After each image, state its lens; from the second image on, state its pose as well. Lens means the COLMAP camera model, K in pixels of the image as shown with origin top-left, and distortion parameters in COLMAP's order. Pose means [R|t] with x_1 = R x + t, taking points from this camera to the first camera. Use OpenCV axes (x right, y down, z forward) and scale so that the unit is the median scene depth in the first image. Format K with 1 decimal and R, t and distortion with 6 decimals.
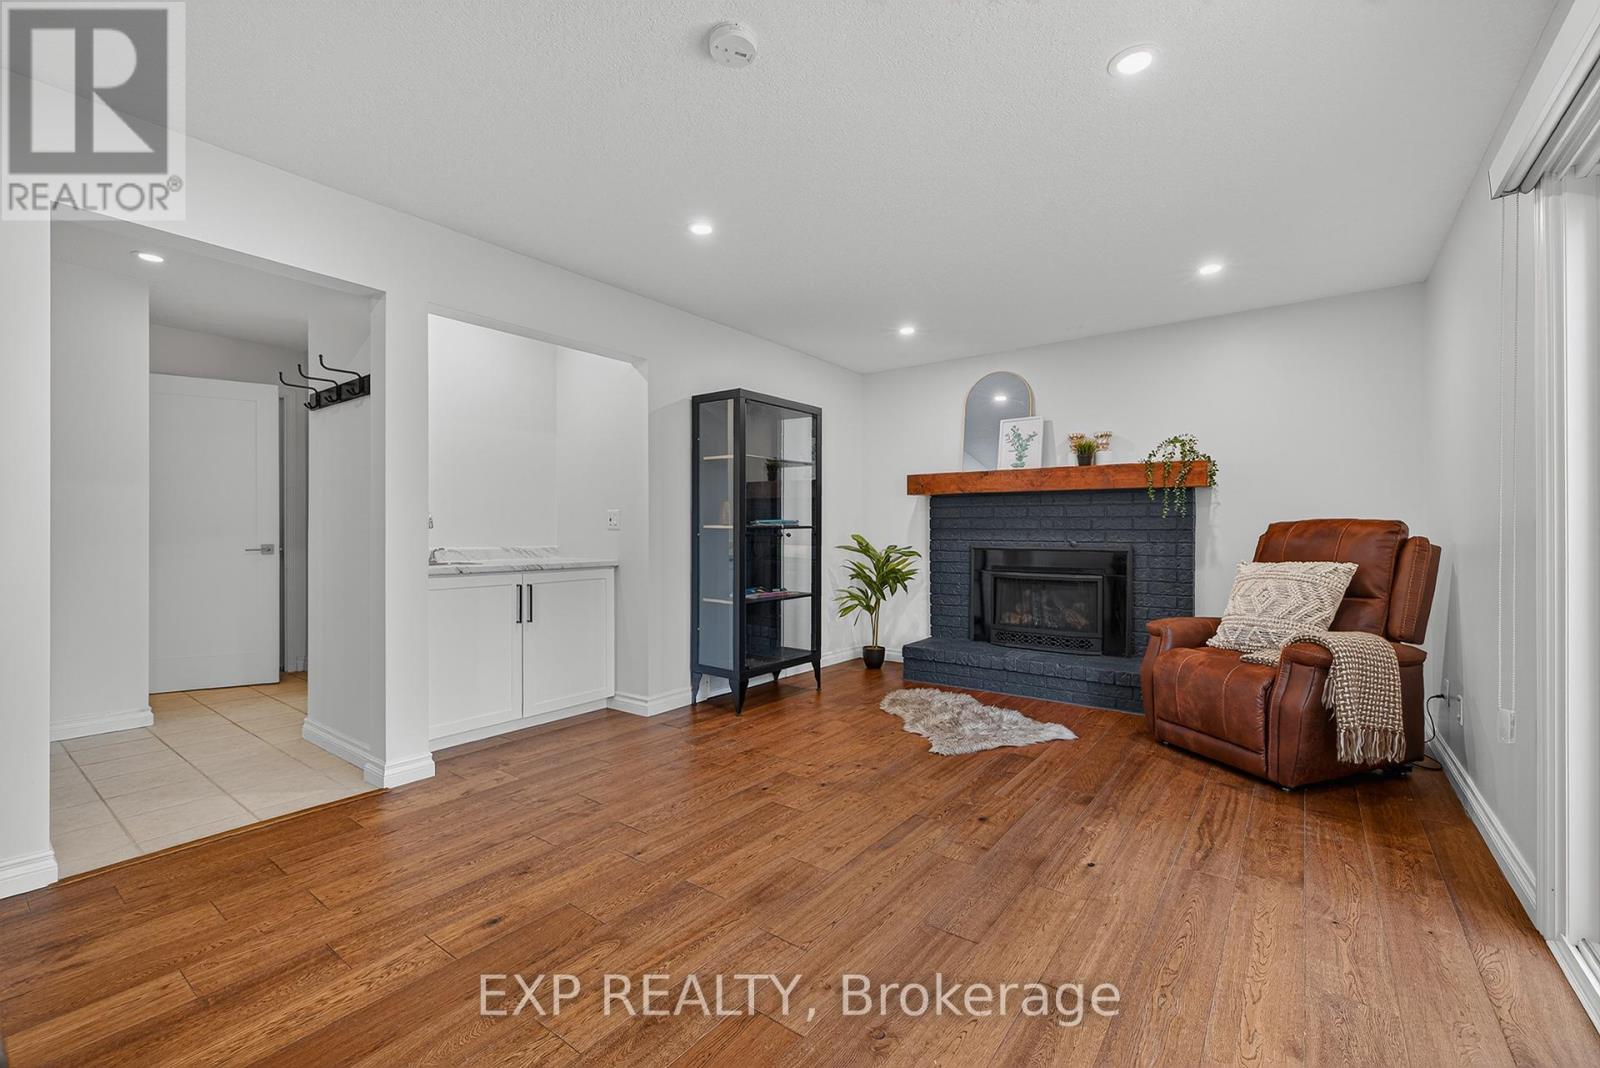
lens RADIAL K [[665.8, 0, 802.3], [0, 665.8, 530.0], [0, 0, 1]] dist [0.009199, -0.000457]
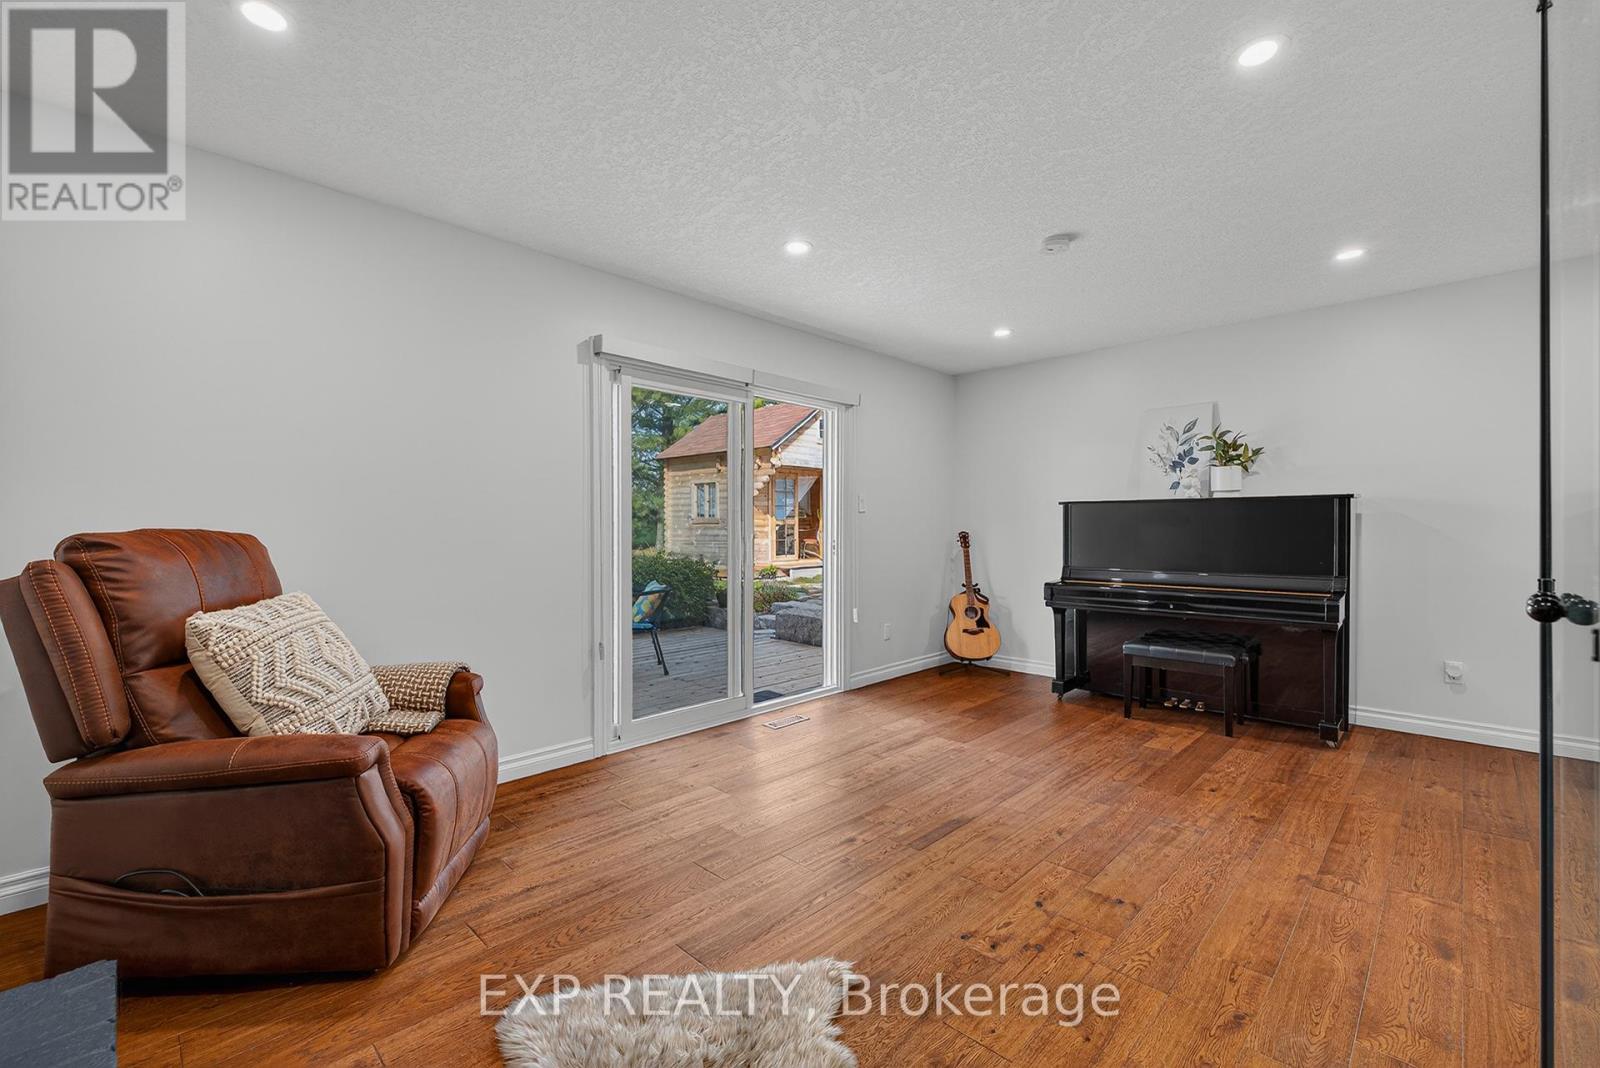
lens RADIAL K [[665.8, 0, 802.3], [0, 665.8, 530.0], [0, 0, 1]] dist [0.009199, -0.000457]
pose [[-0.991521, 0.002111, 0.129929, 0.239027], [0.001523, 0.999988, -0.004625, -0.017284], [-0.129937, -0.004388, -0.991513, 2.217186]]
